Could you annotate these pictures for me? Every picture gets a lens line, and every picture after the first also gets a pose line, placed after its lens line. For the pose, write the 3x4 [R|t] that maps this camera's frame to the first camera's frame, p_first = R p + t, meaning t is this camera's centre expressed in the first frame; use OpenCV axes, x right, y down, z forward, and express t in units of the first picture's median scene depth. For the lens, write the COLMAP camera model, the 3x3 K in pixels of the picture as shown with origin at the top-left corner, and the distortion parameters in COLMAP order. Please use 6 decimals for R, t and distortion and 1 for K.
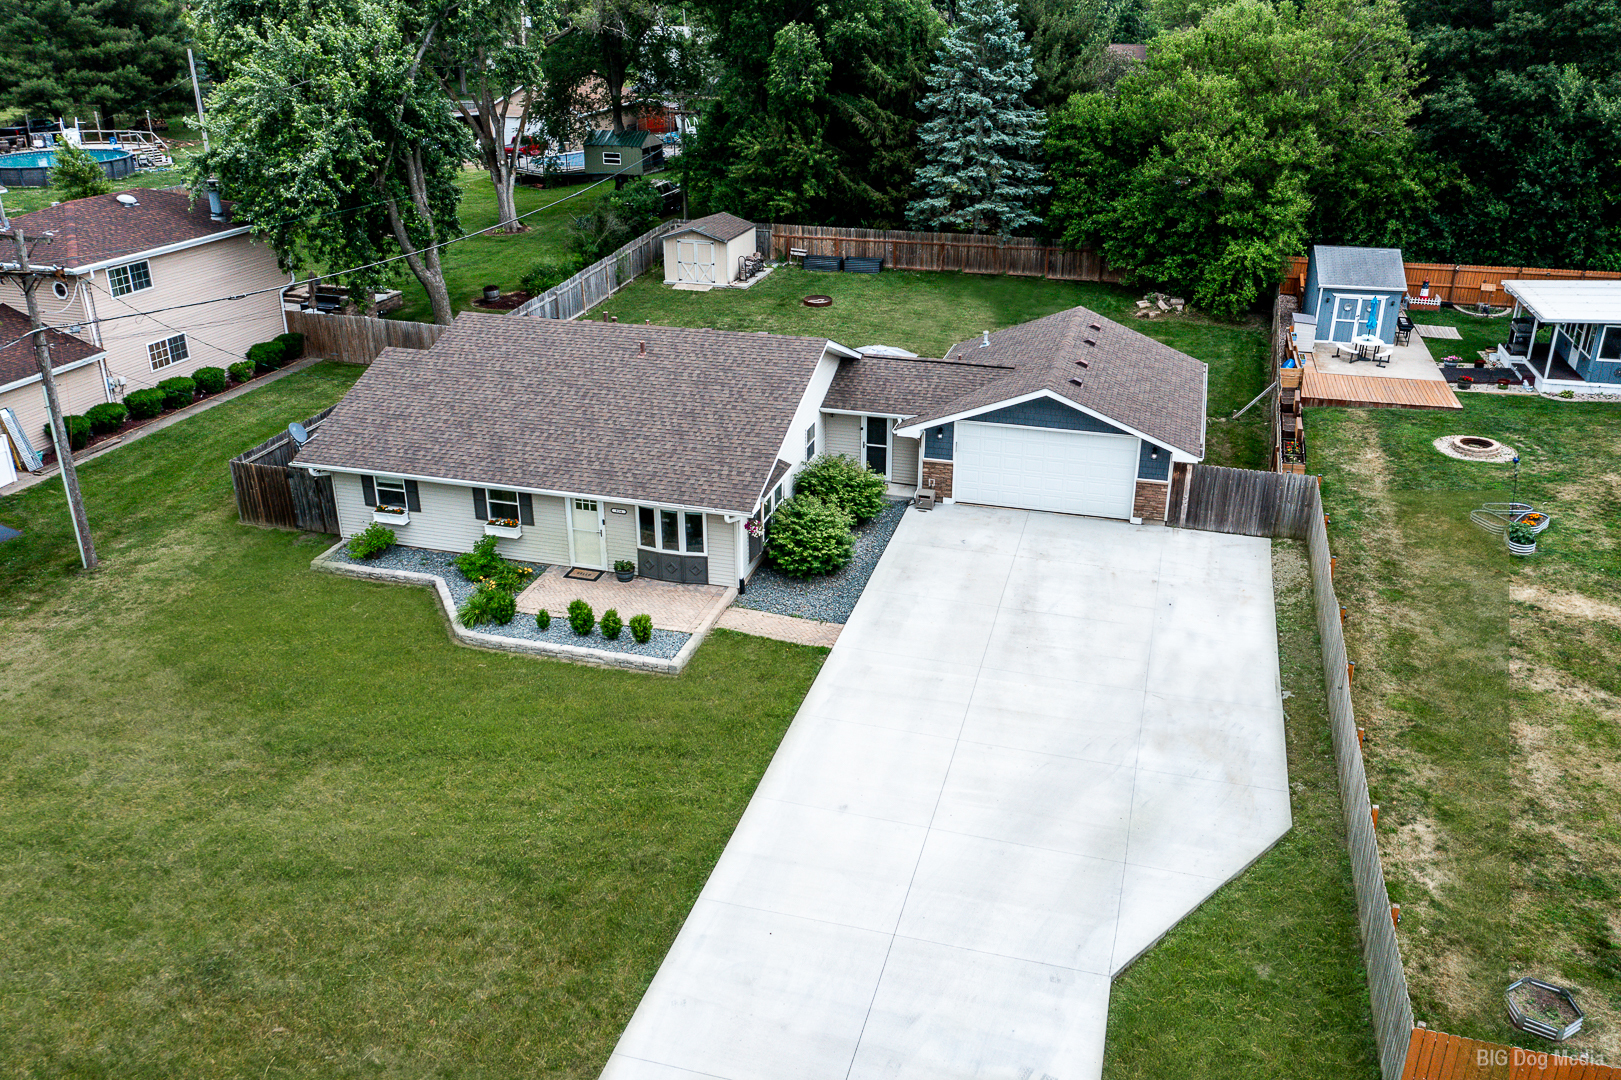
lens RADIAL K [[1286.5, 0, 801.2], [0, 1286.5, 538.9], [0, 0, 1]] dist [0.000475, 0.017032]
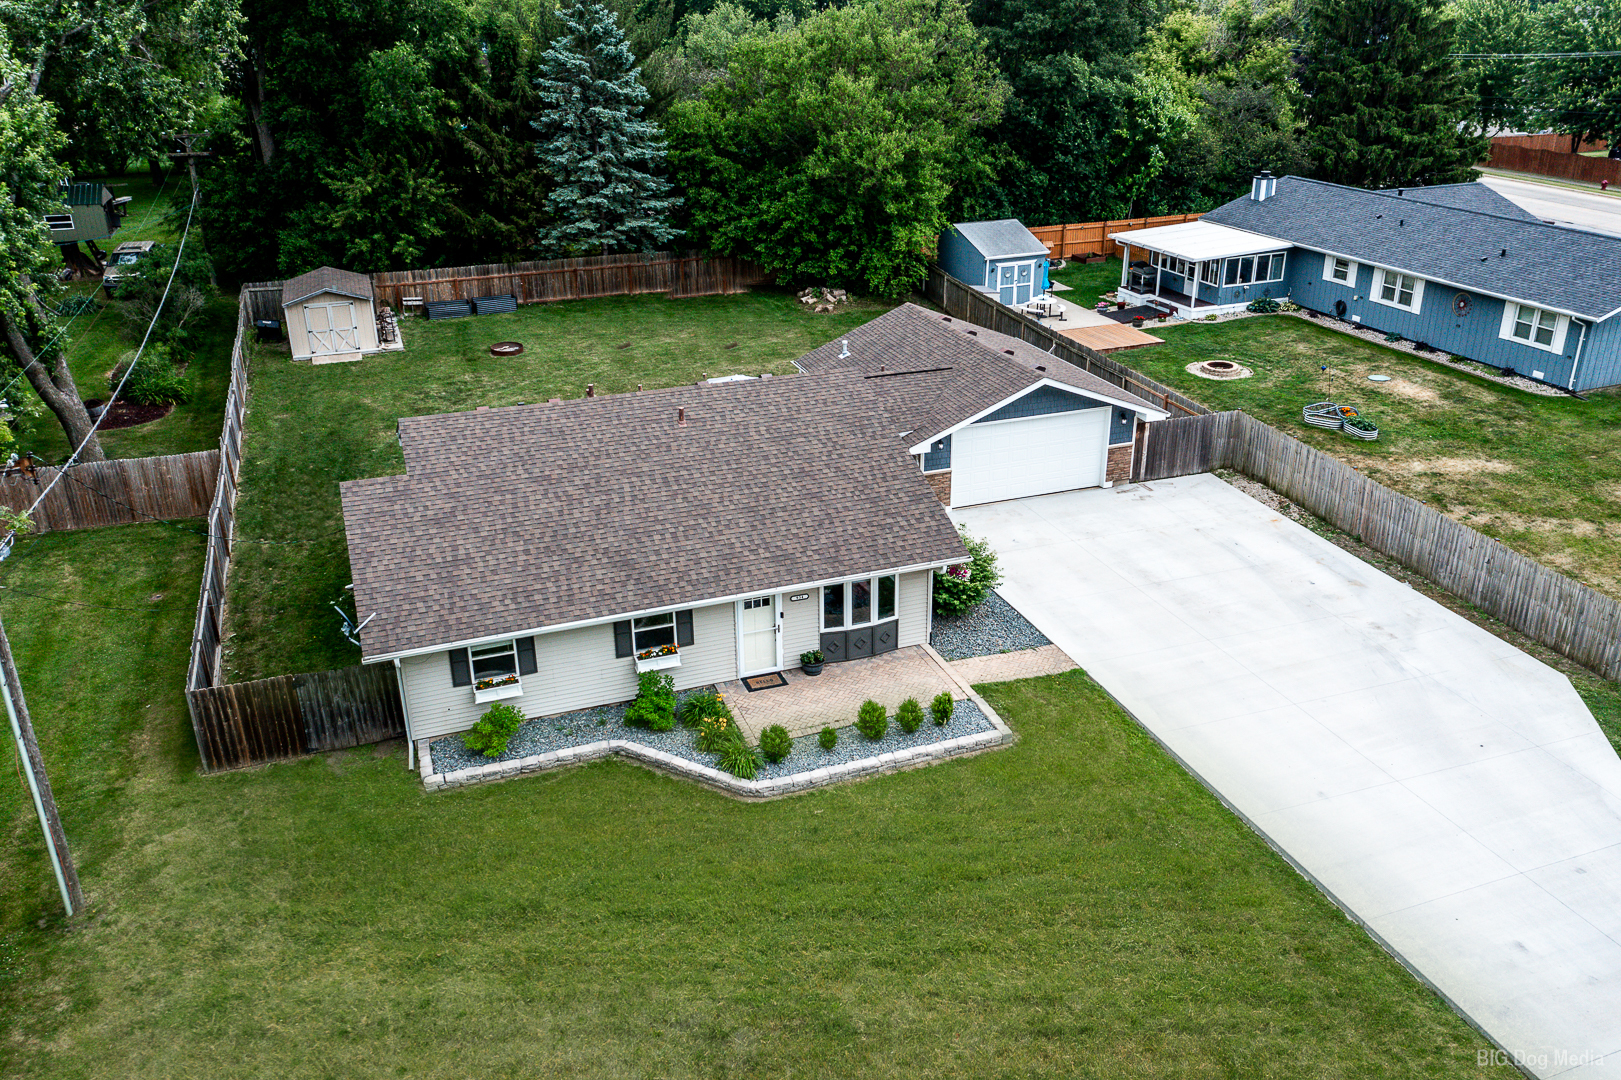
lens RADIAL K [[1286.5, 0, 806.5], [0, 1286.5, 543.0], [0, 0, 1]] dist [0.000475, 0.017032]
pose [[0.801263, -0.245045, 0.545830, -0.486251], [0.247636, 0.966300, 0.070290, -0.094469], [-0.544660, 0.078846, 0.834942, 0.218349]]
